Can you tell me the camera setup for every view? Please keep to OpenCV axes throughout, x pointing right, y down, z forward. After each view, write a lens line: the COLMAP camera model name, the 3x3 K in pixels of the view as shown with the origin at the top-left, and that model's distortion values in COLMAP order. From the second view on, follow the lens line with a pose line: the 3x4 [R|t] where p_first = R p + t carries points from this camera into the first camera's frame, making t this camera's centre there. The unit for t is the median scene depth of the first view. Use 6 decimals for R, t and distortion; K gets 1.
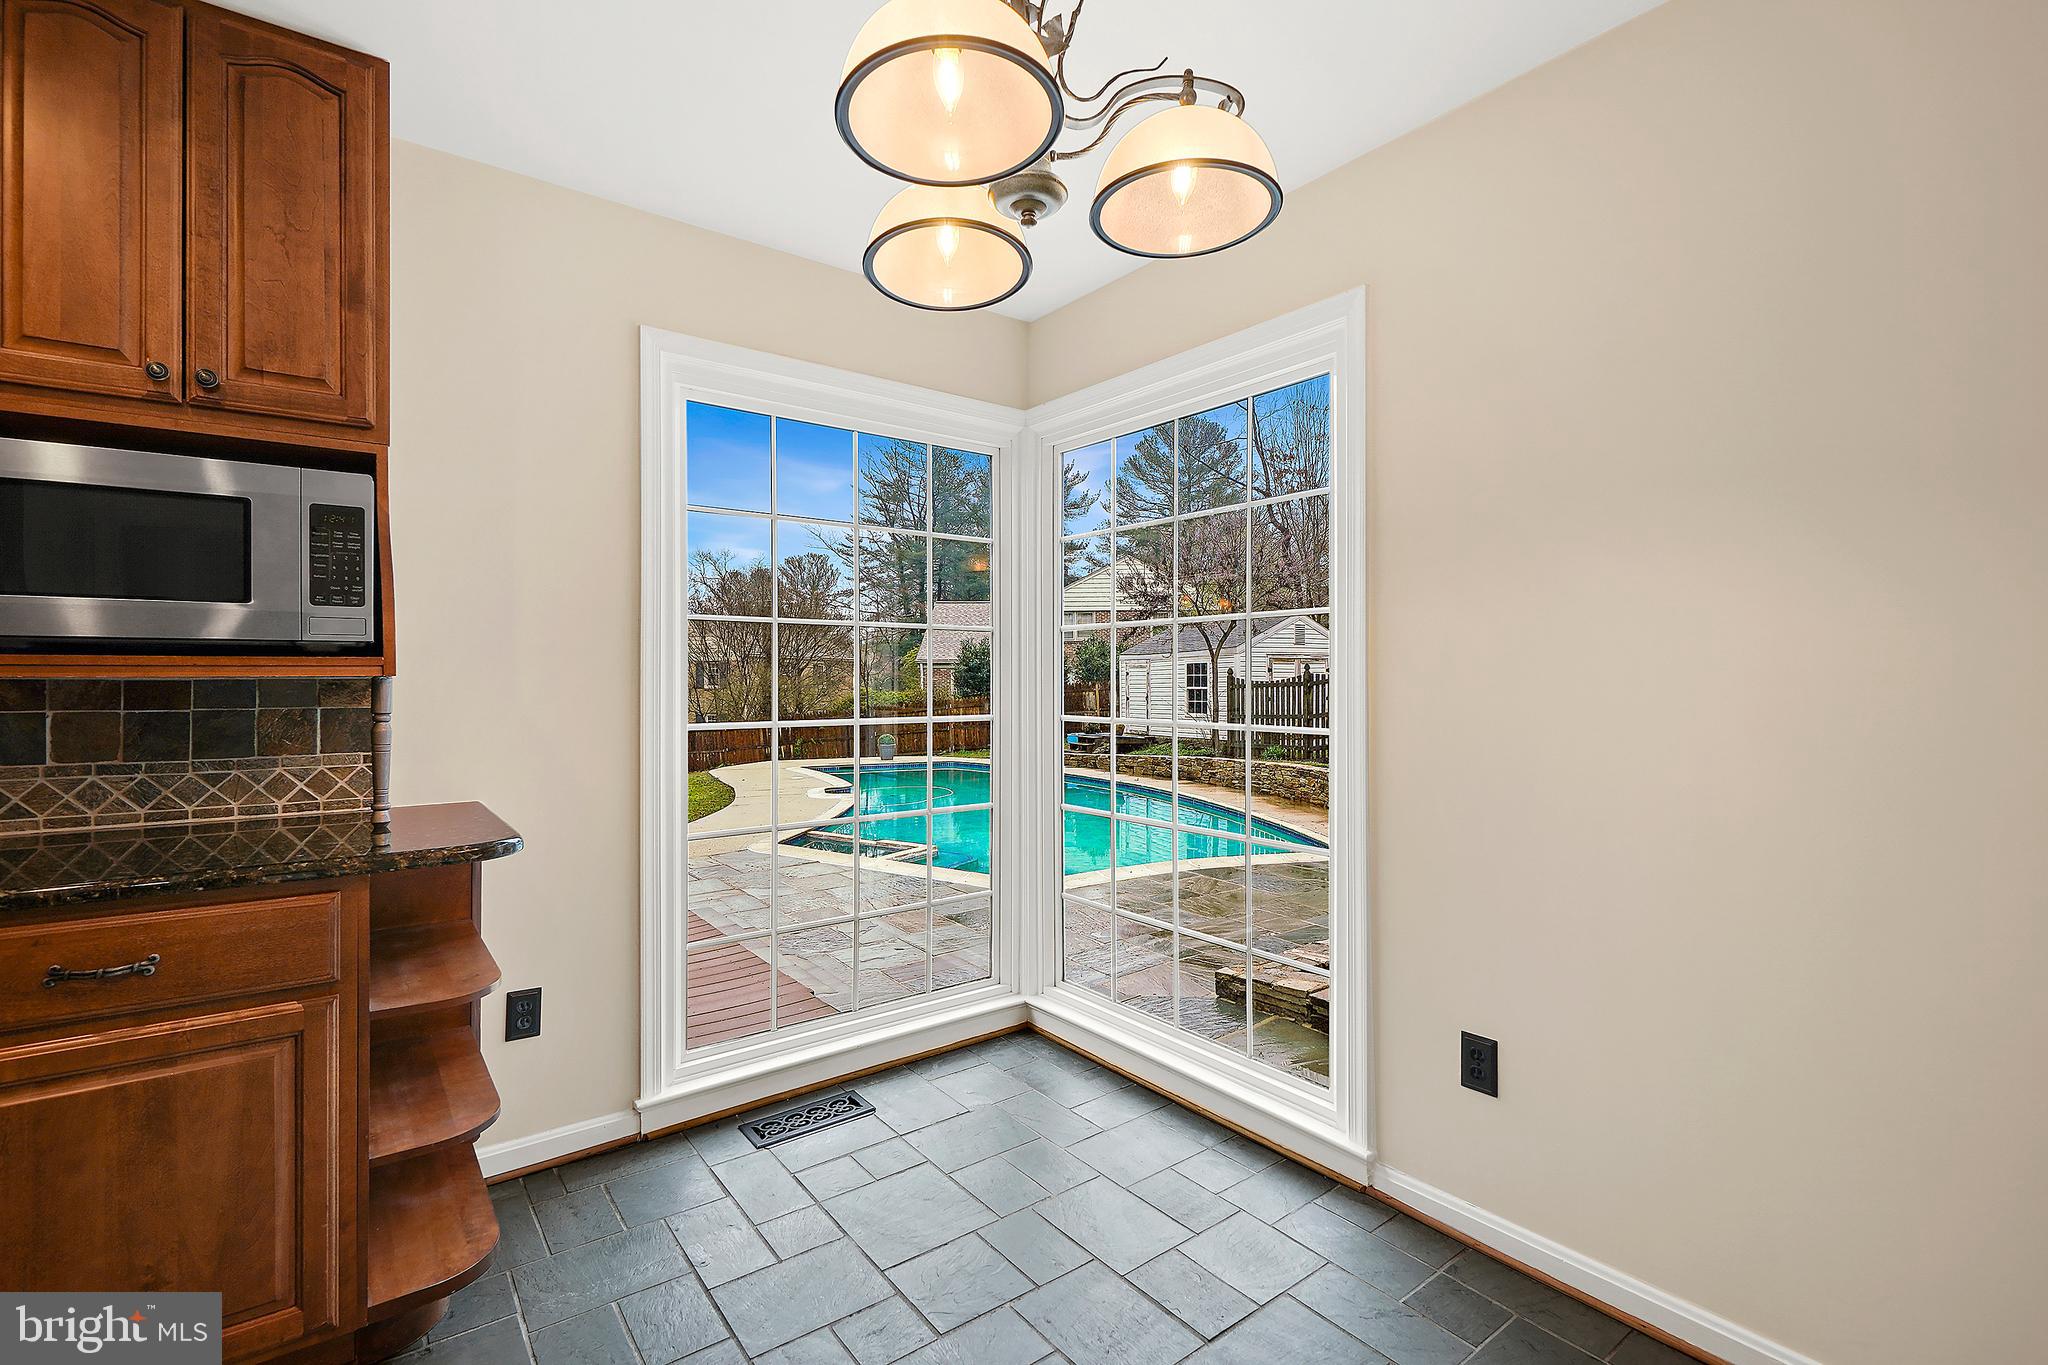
lens RADIAL K [[927.0, 0, 1023.0], [0, 927.0, 691.5], [0, 0, 1]] dist [0.000229, 0.000188]
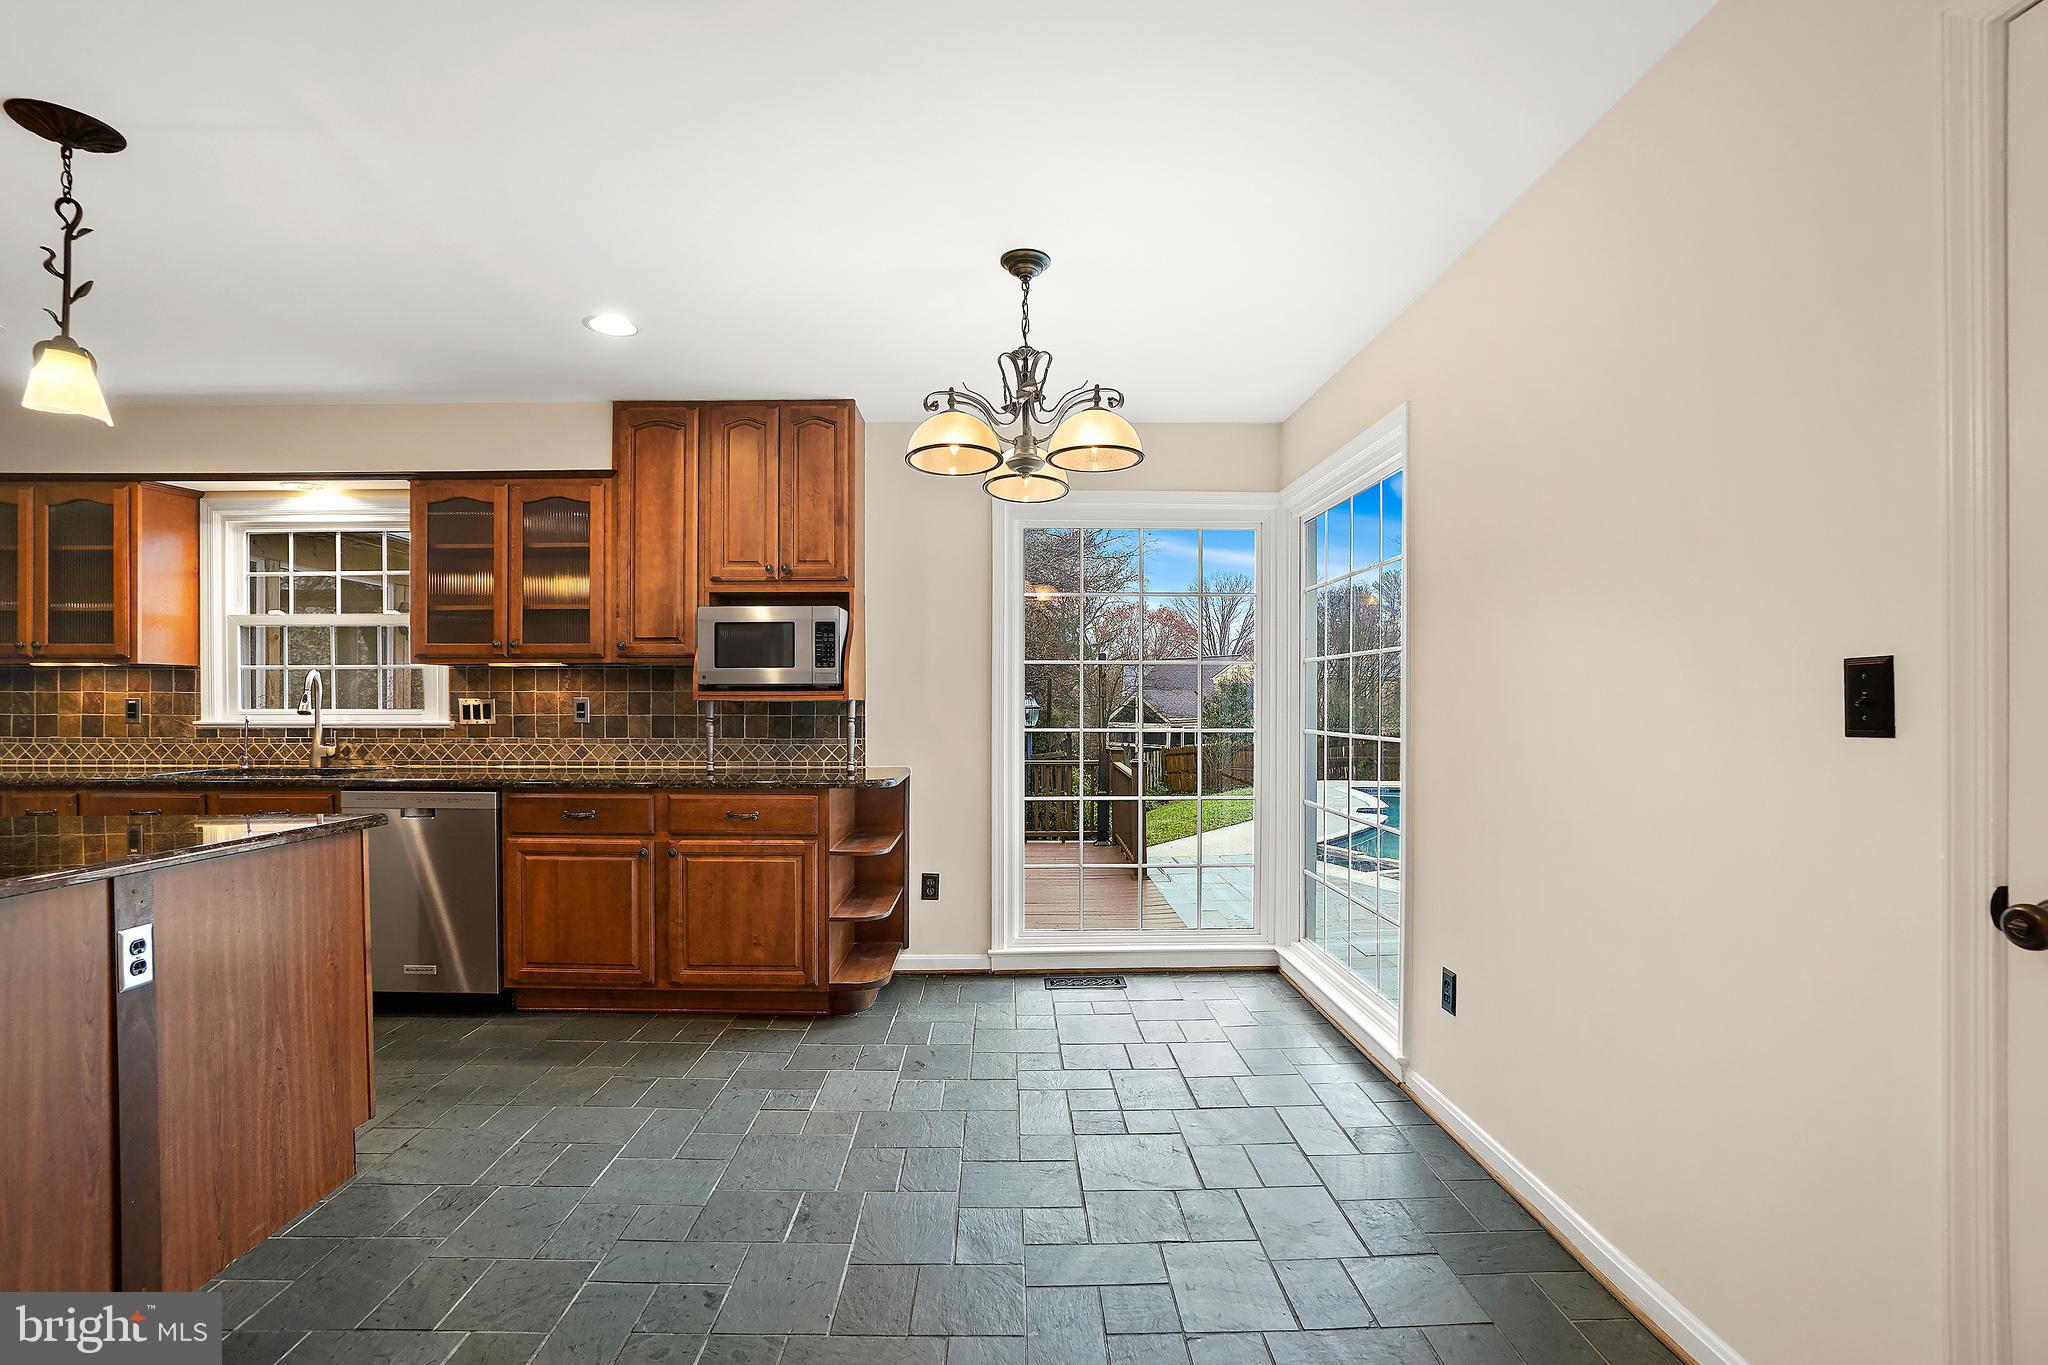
lens RADIAL K [[927.4, 0, 1021.6], [0, 927.4, 730.4], [0, 0, 1]] dist [-0.000510, 0.000324]
pose [[0.814842, 0.017930, -0.579406, 0.840429], [-0.007853, 0.999771, 0.019894, 0.007977], [0.579631, -0.011661, 0.814796, -0.477345]]
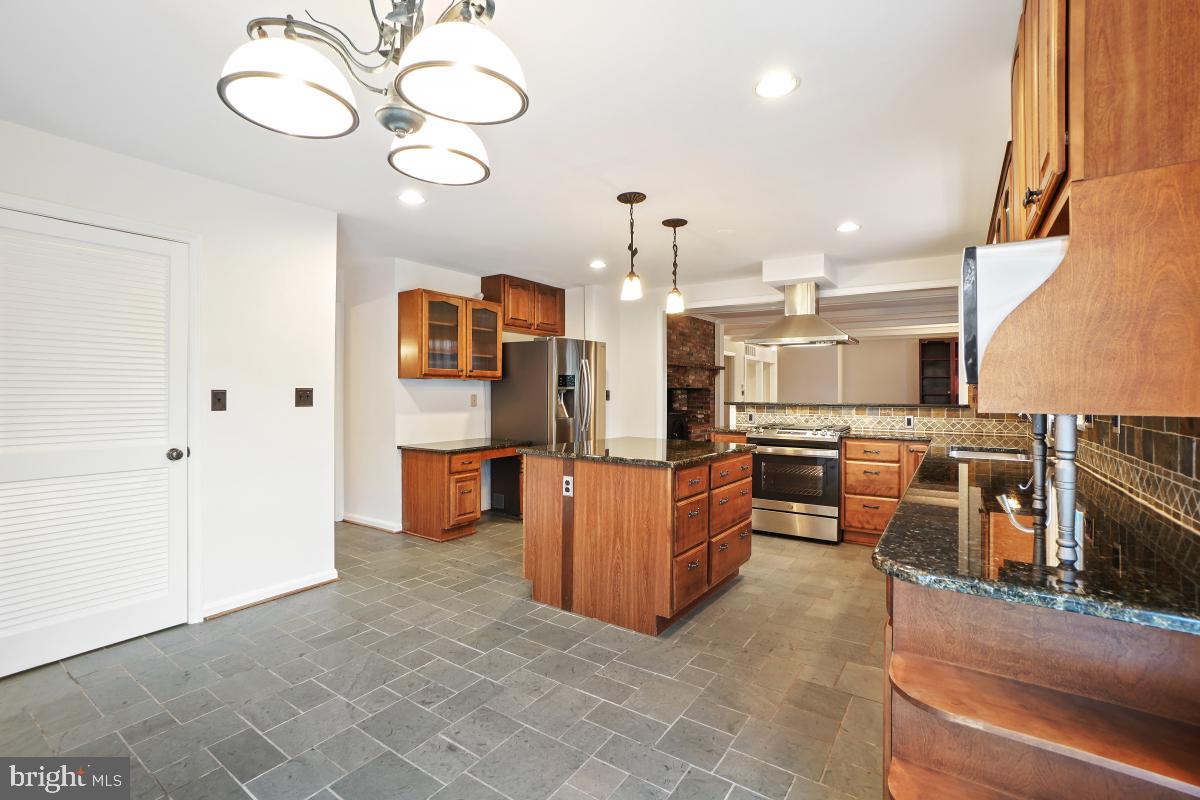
lens RADIAL K [[539.4, 0, 584.0], [0, 539.4, 399.0], [0, 0, 1]] dist [-0.016528, -0.000024]
pose [[-0.949354, 0.002540, -0.314197, 0.024640], [-0.005796, 0.999656, 0.025593, -0.043106], [0.314154, 0.026118, -0.949013, 1.341714]]
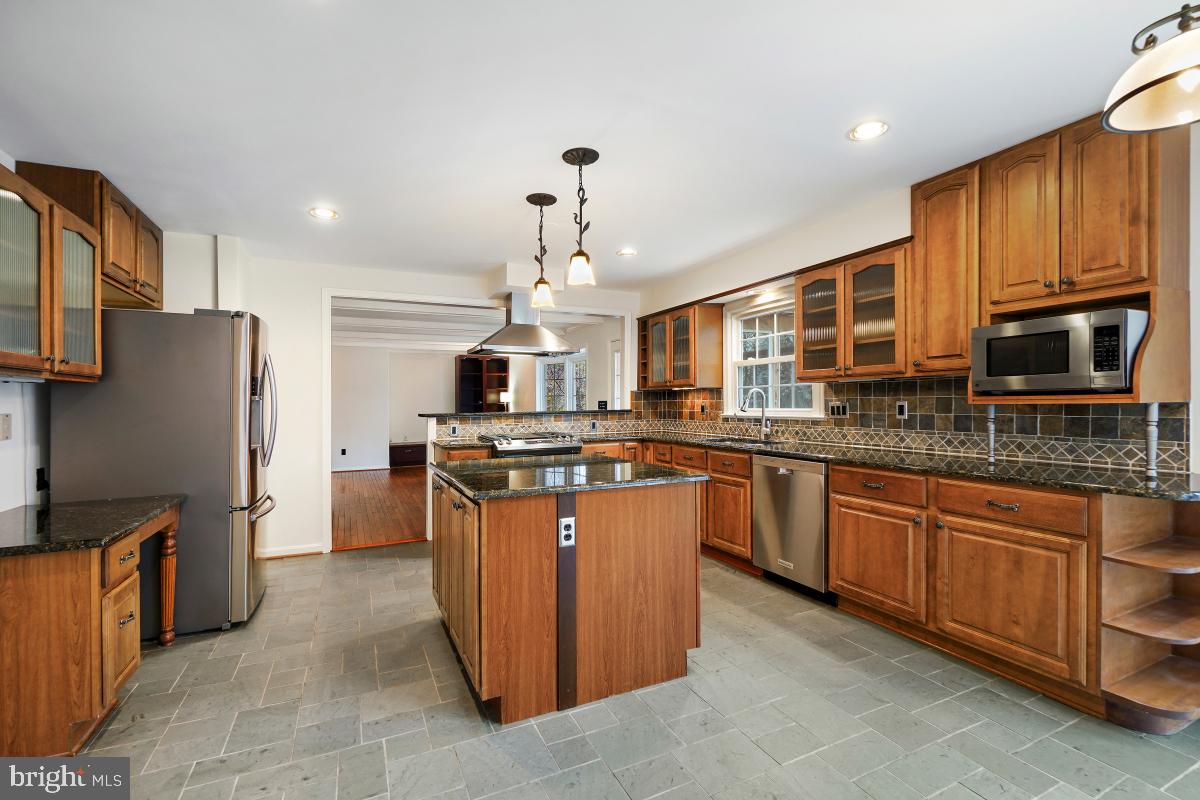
lens RADIAL K [[531.6, 0, 600.3], [0, 531.6, 405.5], [0, 0, 1]] dist [0.001164, 0.000472]
pose [[-0.190888, 0.009836, -0.981562, 0.675259], [-0.000461, 0.999949, 0.010110, -0.021684], [0.981612, 0.002383, -0.190874, 0.059383]]
